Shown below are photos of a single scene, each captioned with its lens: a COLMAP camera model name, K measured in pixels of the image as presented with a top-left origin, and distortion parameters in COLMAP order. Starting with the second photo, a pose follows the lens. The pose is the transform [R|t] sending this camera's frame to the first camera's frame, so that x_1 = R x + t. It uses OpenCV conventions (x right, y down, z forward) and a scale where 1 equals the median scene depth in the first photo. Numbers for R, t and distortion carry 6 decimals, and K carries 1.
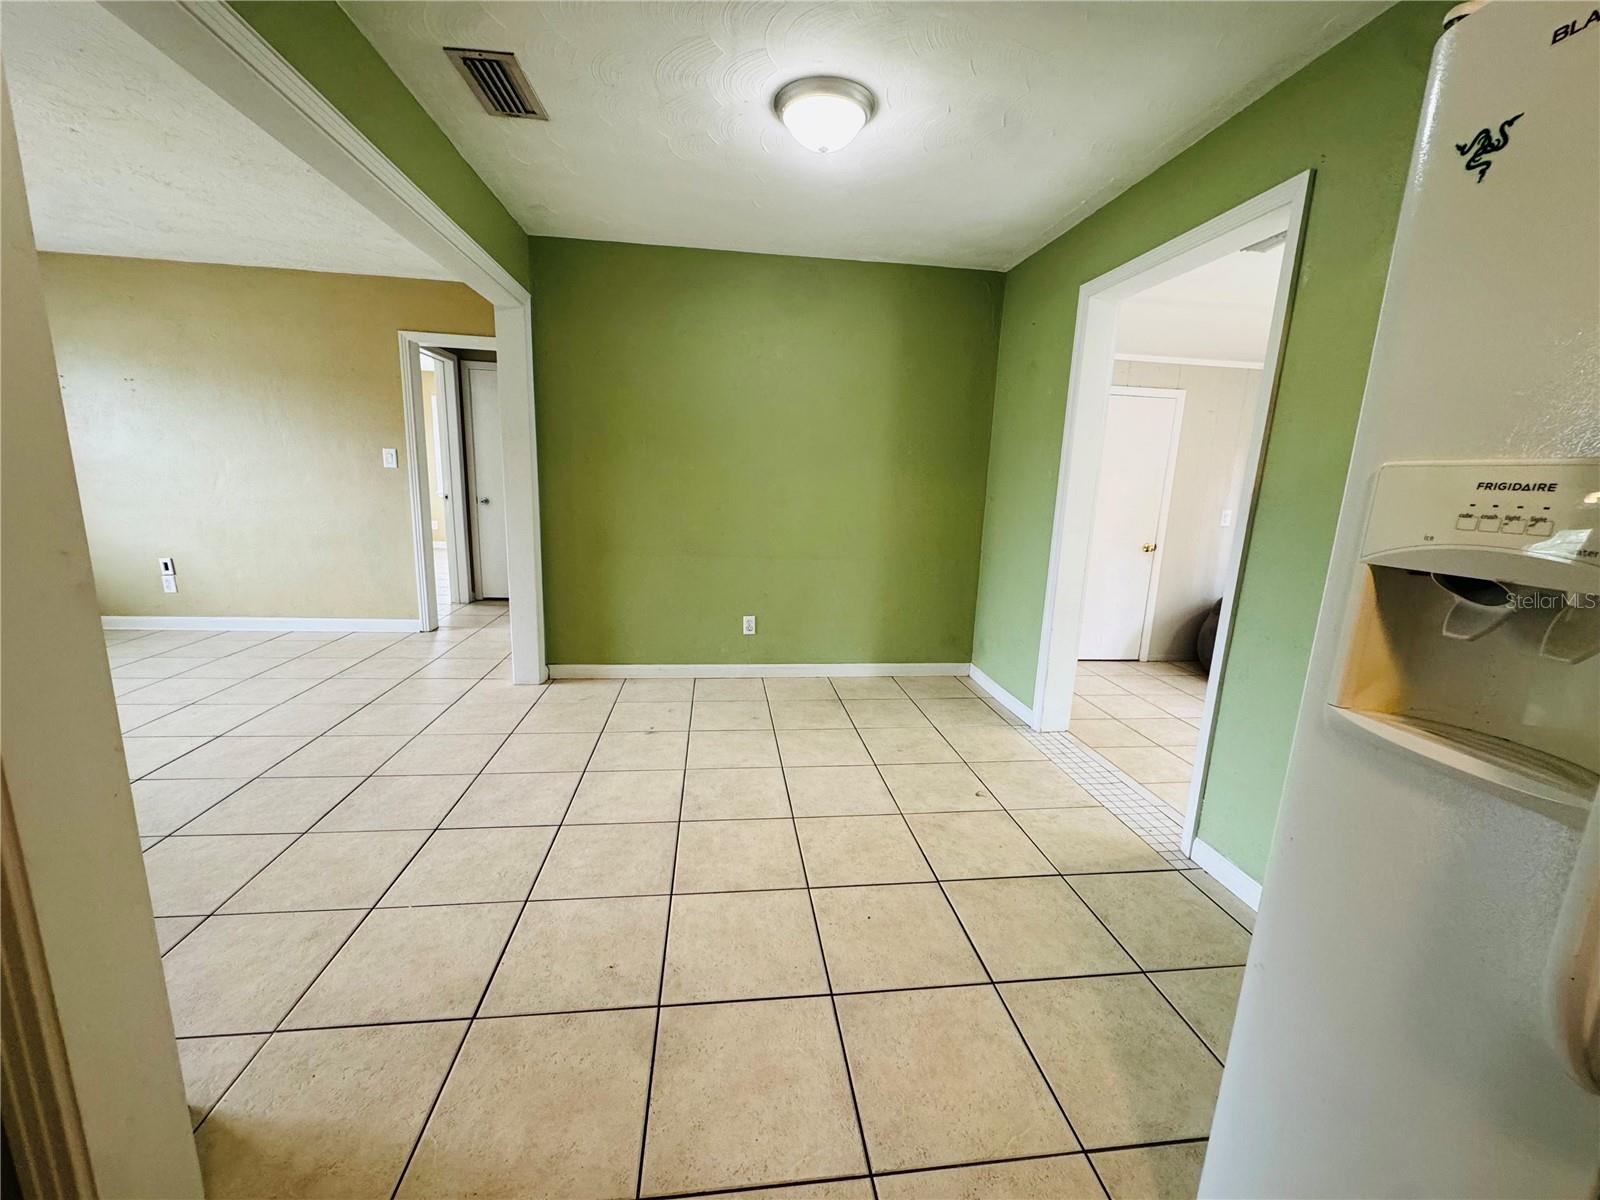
lens RADIAL K [[640.8, 0, 799.7], [0, 640.8, 597.9], [0, 0, 1]] dist [0.001745, 0.000470]
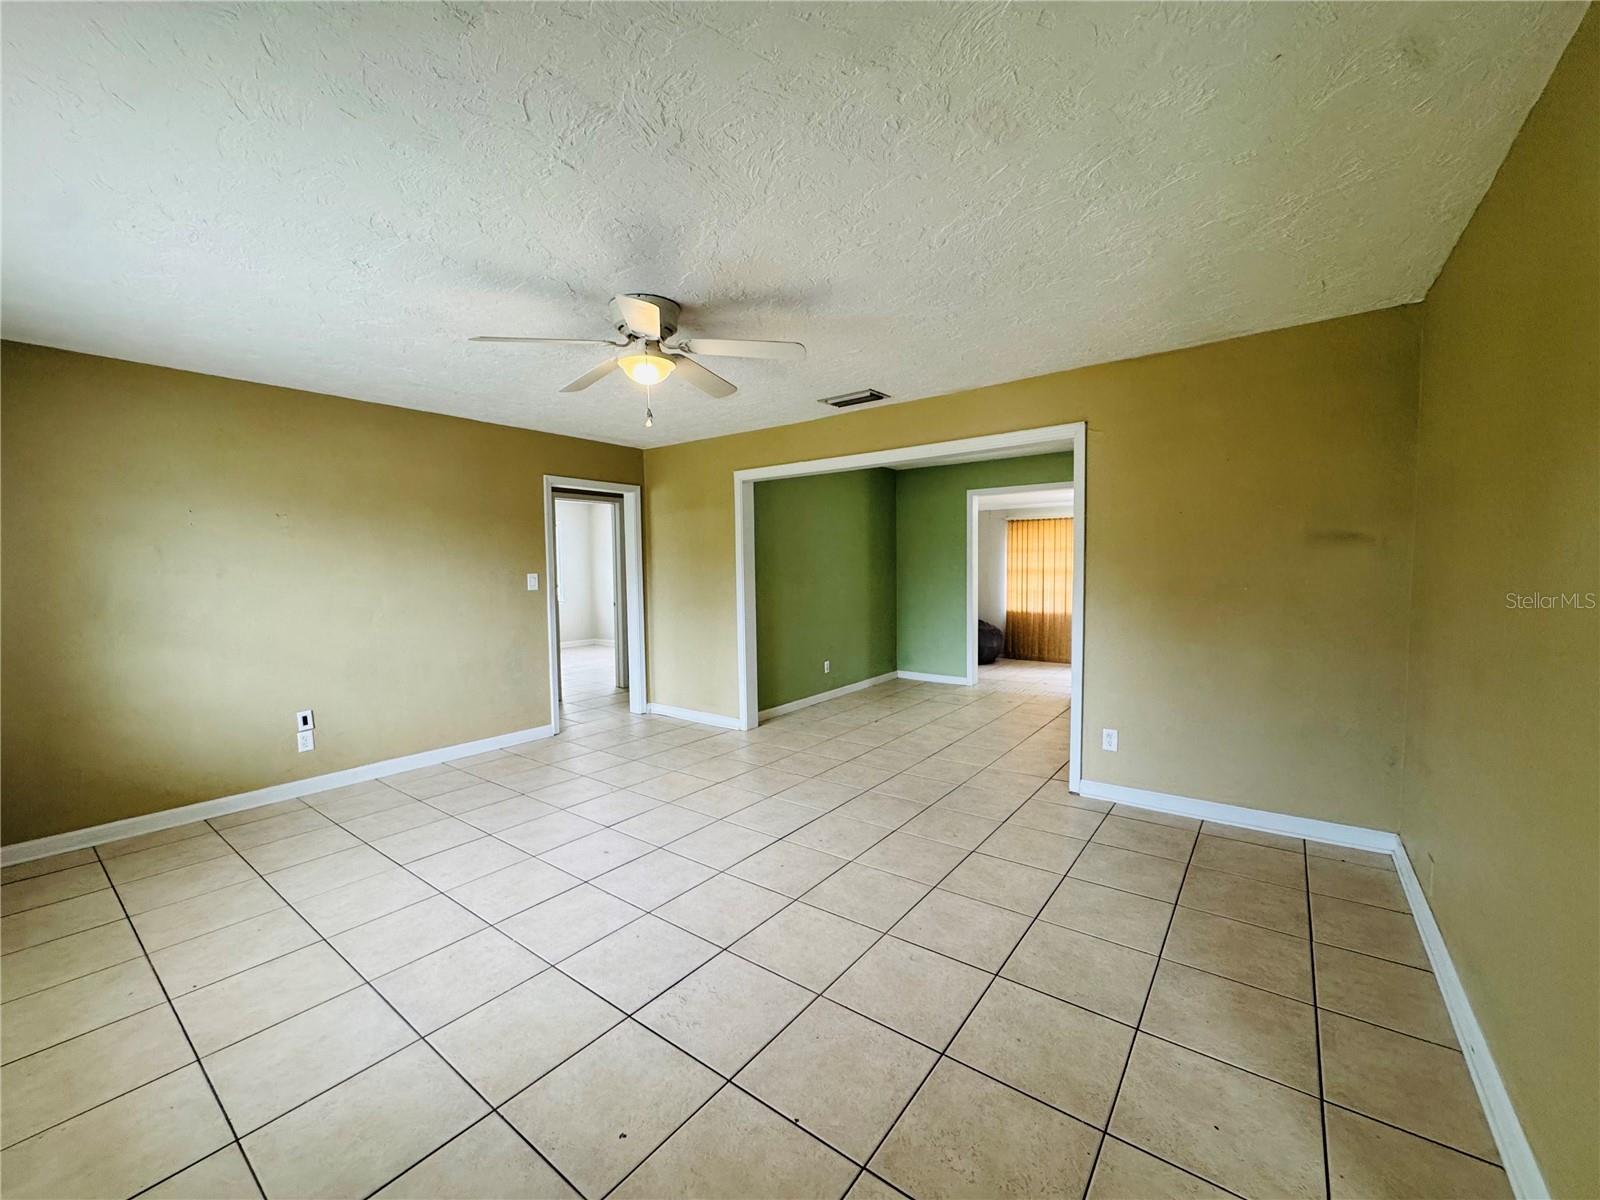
lens RADIAL K [[640.8, 0, 789.3], [0, 640.8, 591.6], [0, 0, 1]] dist [0.001745, 0.000470]
pose [[0.701660, -0.077467, 0.708288, -1.155237], [0.176636, 0.981953, -0.067584, -0.046986], [-0.690270, 0.172530, 0.702681, -0.103295]]
